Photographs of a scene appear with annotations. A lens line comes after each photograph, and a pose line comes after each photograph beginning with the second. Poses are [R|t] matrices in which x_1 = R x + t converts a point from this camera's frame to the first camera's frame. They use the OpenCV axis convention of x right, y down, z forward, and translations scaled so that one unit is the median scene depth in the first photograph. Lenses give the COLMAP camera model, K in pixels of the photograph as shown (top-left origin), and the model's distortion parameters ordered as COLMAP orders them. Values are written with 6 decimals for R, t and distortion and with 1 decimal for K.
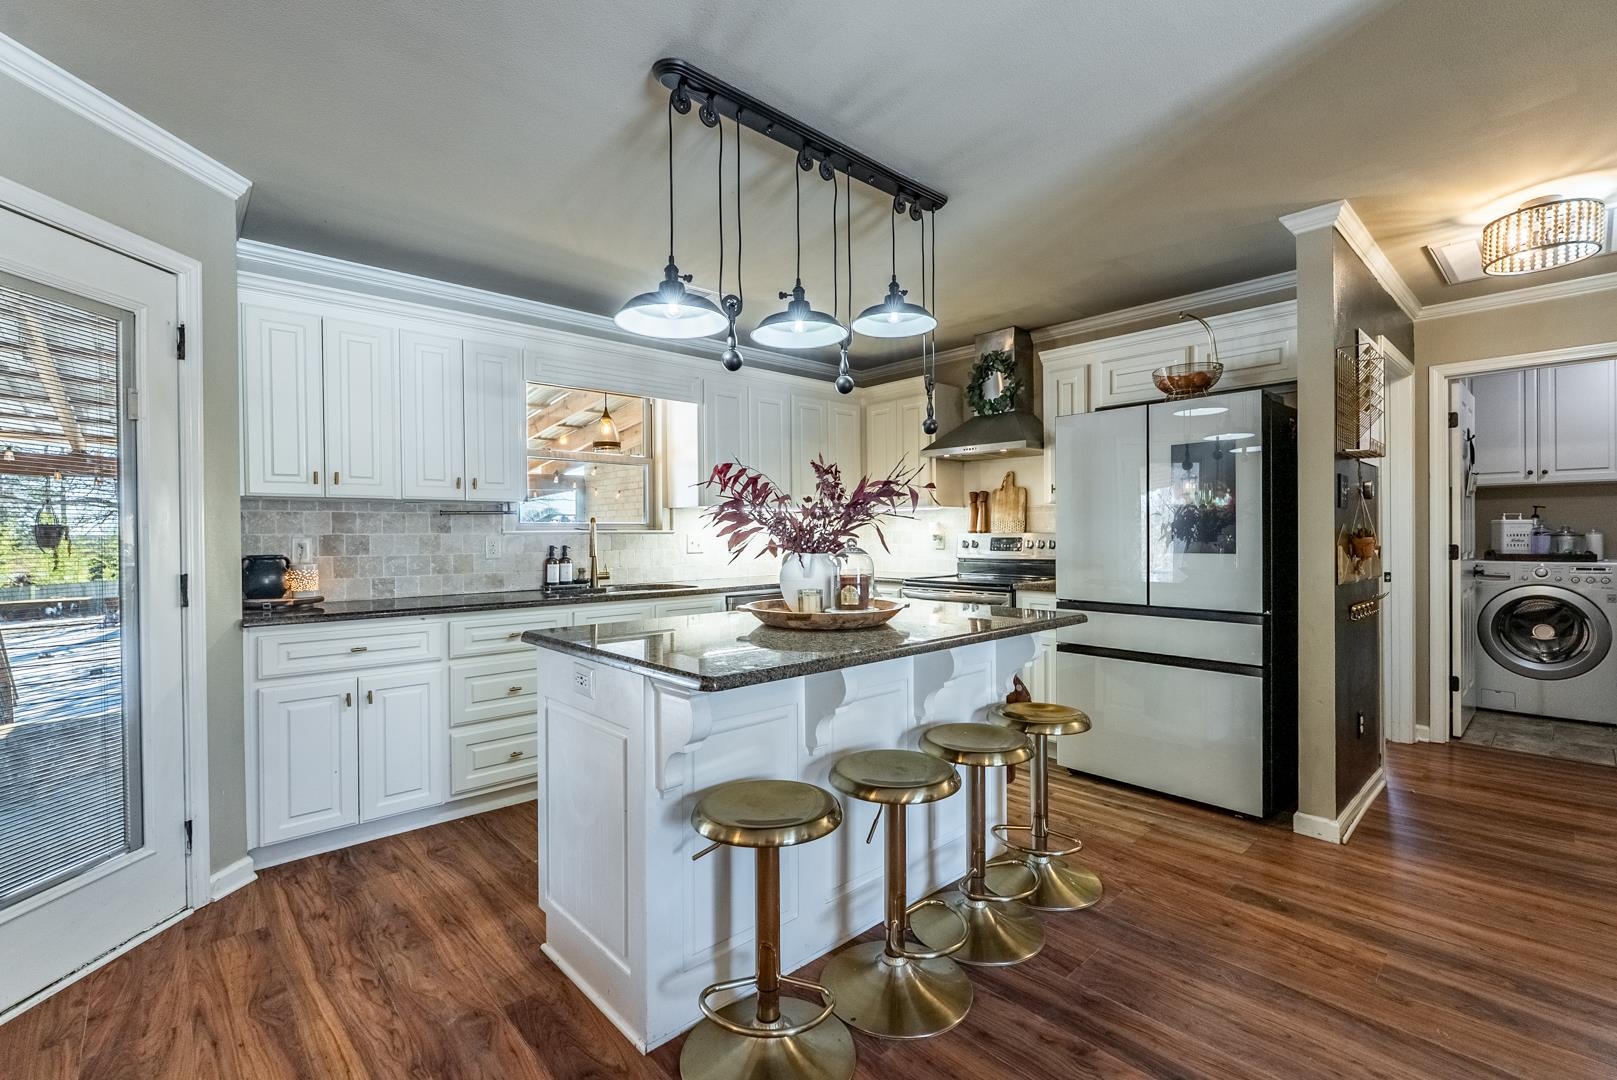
lens RADIAL K [[717.1, 0, 811.2], [0, 717.1, 538.3], [0, 0, 1]] dist [-0.007796, -0.000031]
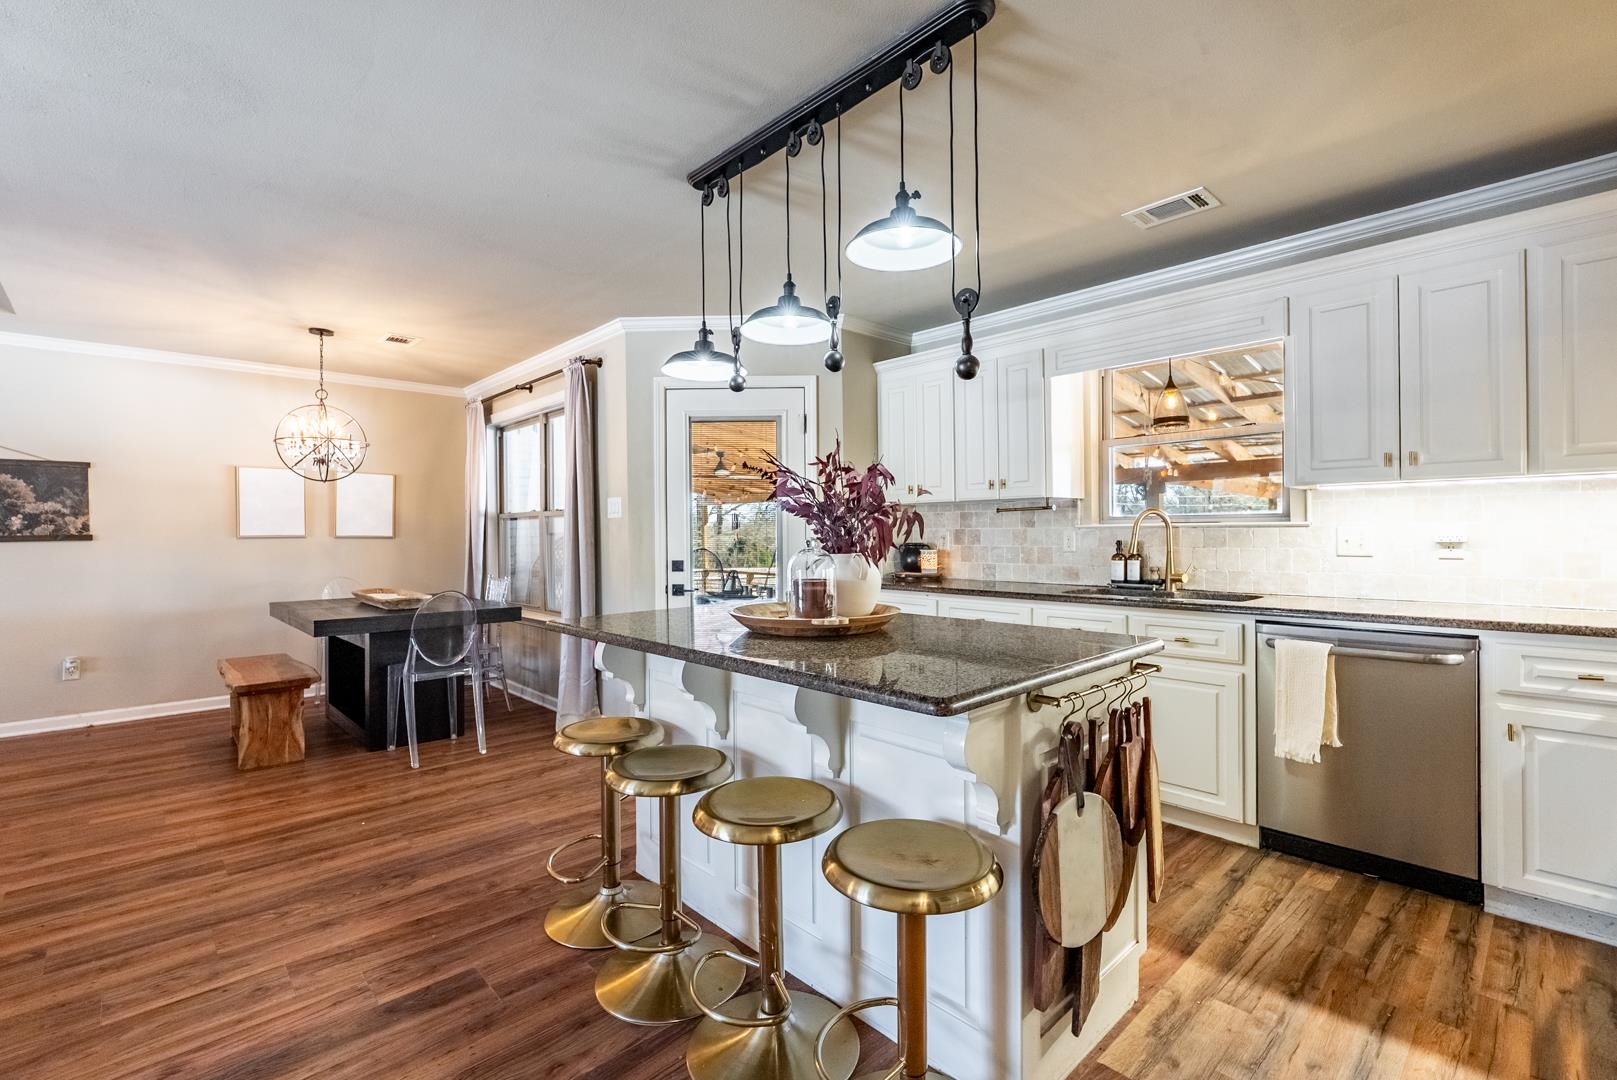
lens RADIAL K [[717.1, 0, 811.2], [0, 717.1, 538.3], [0, 0, 1]] dist [-0.007796, -0.000031]
pose [[0.012731, 0.015923, -0.999792, 0.626470], [0.002025, 0.999871, 0.015950, -0.009111], [0.999917, -0.002228, 0.012697, 0.654334]]
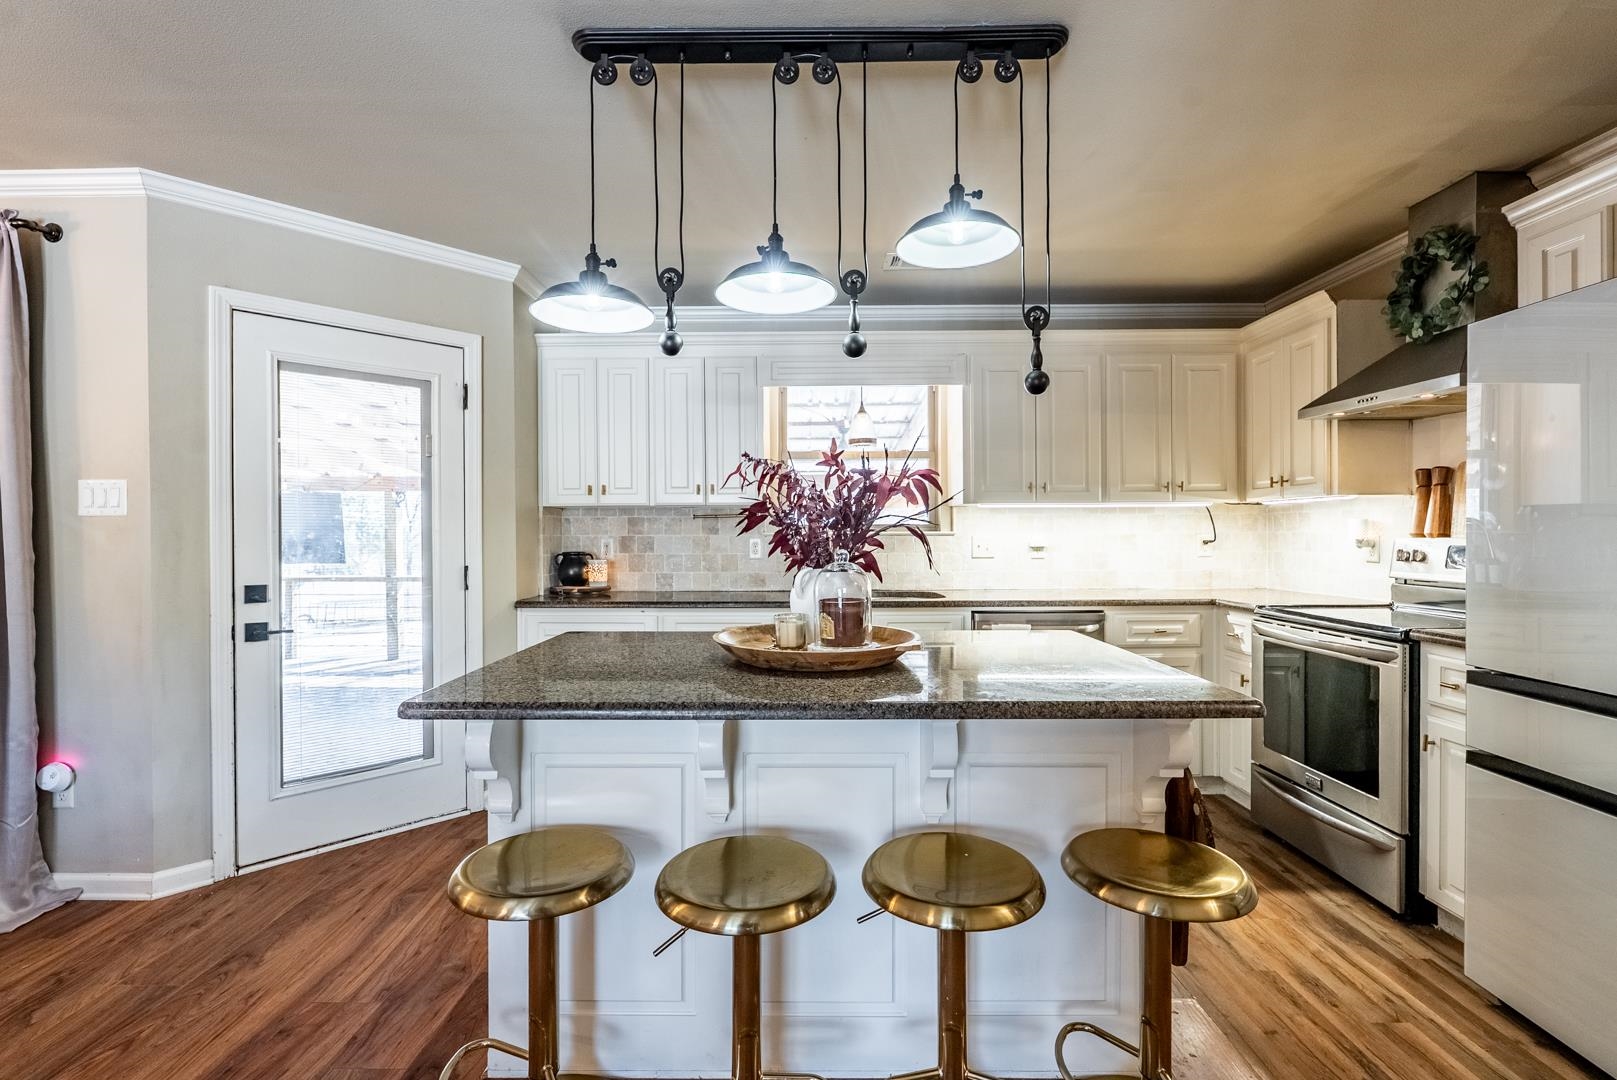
lens RADIAL K [[729.7, 0, 796.5], [0, 729.7, 537.2], [0, 0, 1]] dist [-0.008494, 0.000204]
pose [[0.728868, 0.009370, -0.684590, 0.359180], [-0.005274, 0.999954, 0.008071, -0.013171], [0.684634, -0.002273, 0.728884, 0.273767]]
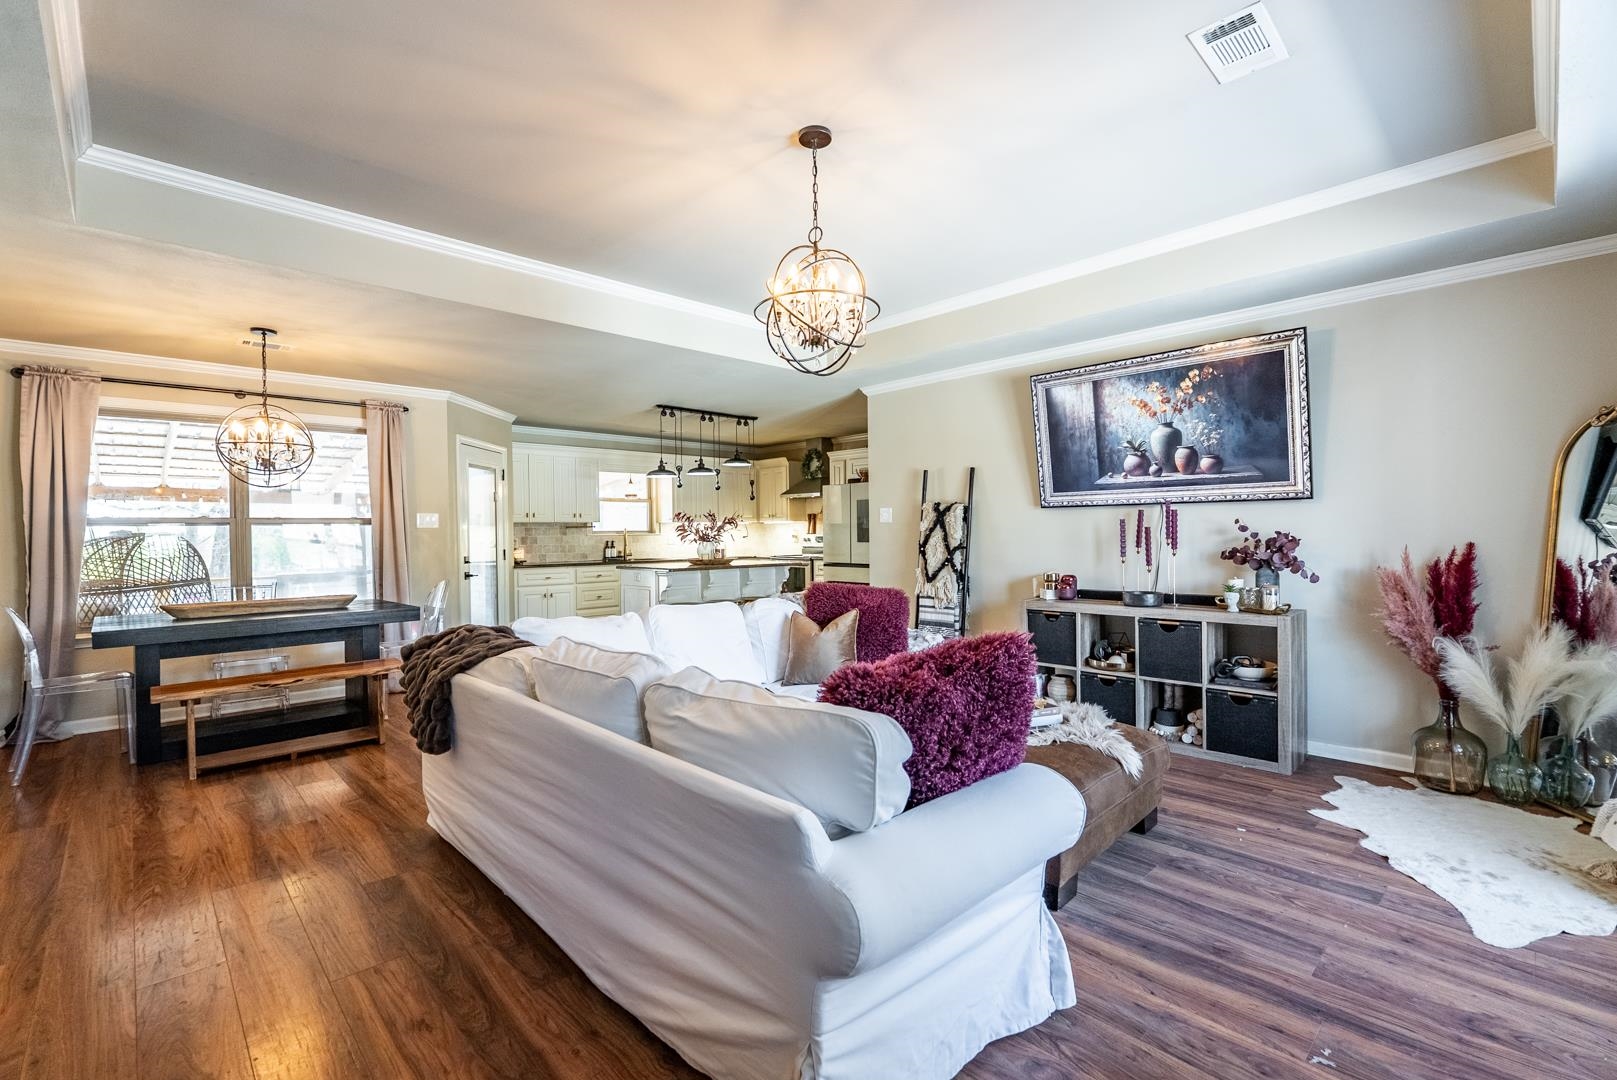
lens RADIAL K [[717.1, 0, 811.2], [0, 717.1, 538.3], [0, 0, 1]] dist [-0.007796, -0.000031]
pose [[0.999773, -0.003917, 0.020953, 0.261437], [0.003867, 0.999990, 0.002394, -0.000312], [-0.020962, -0.002312, 0.999778, -1.425301]]
